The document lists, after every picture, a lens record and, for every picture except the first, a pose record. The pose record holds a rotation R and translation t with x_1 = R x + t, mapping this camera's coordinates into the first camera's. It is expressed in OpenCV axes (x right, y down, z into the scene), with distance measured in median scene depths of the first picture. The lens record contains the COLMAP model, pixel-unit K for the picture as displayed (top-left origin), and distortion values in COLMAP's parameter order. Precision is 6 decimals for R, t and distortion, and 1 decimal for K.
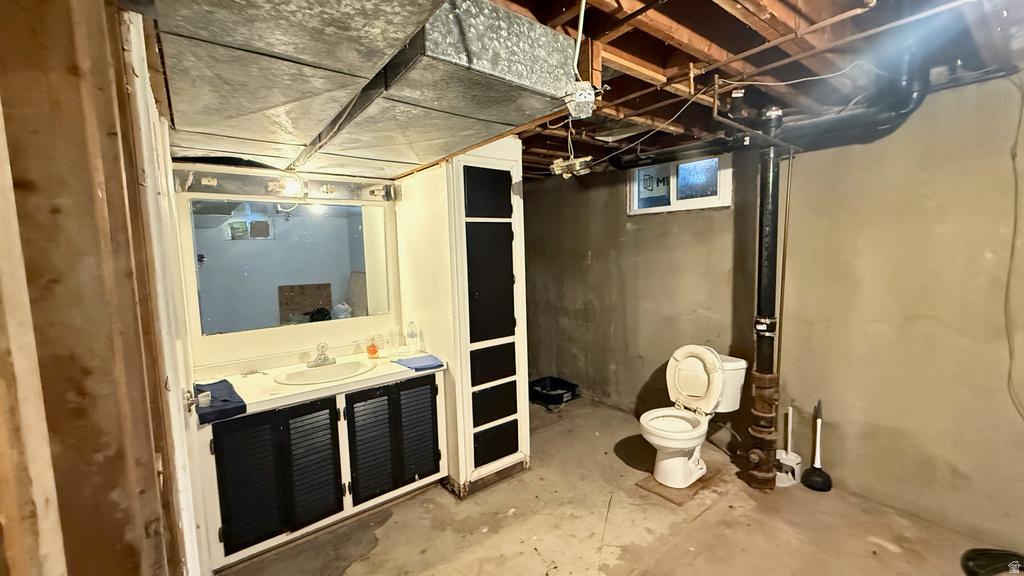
lens RADIAL K [[407.7, 0, 514.5], [0, 407.7, 285.4], [0, 0, 1]] dist [-0.006019, 0.000096]
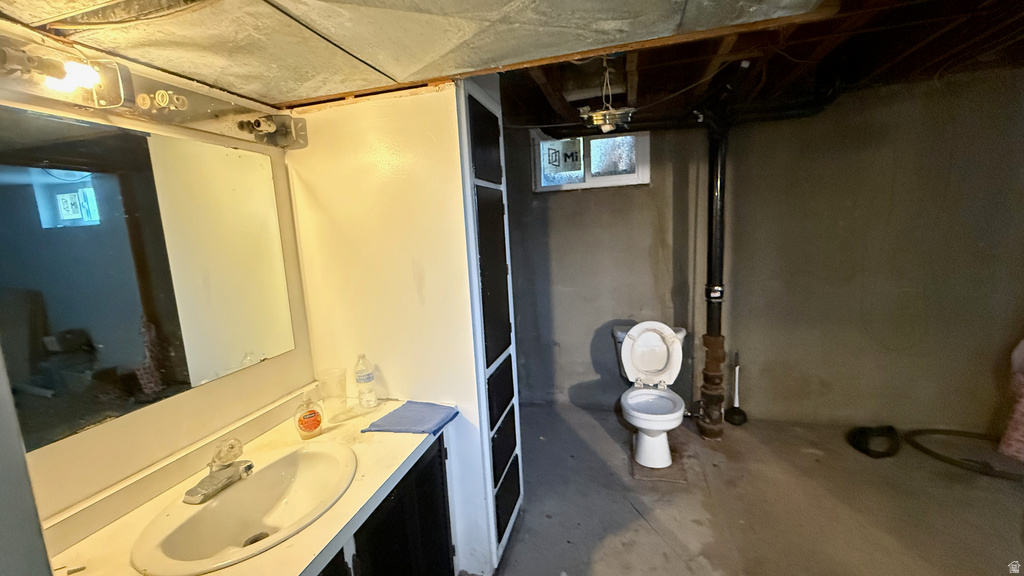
lens RADIAL K [[407.7, 0, 514.5], [0, 407.7, 285.4], [0, 0, 1]] dist [-0.006019, 0.000096]
pose [[0.804005, -0.101102, 0.585964, -0.428235], [0.088485, 0.994810, 0.050232, -0.022080], [-0.588002, 0.011463, 0.808778, 0.408828]]
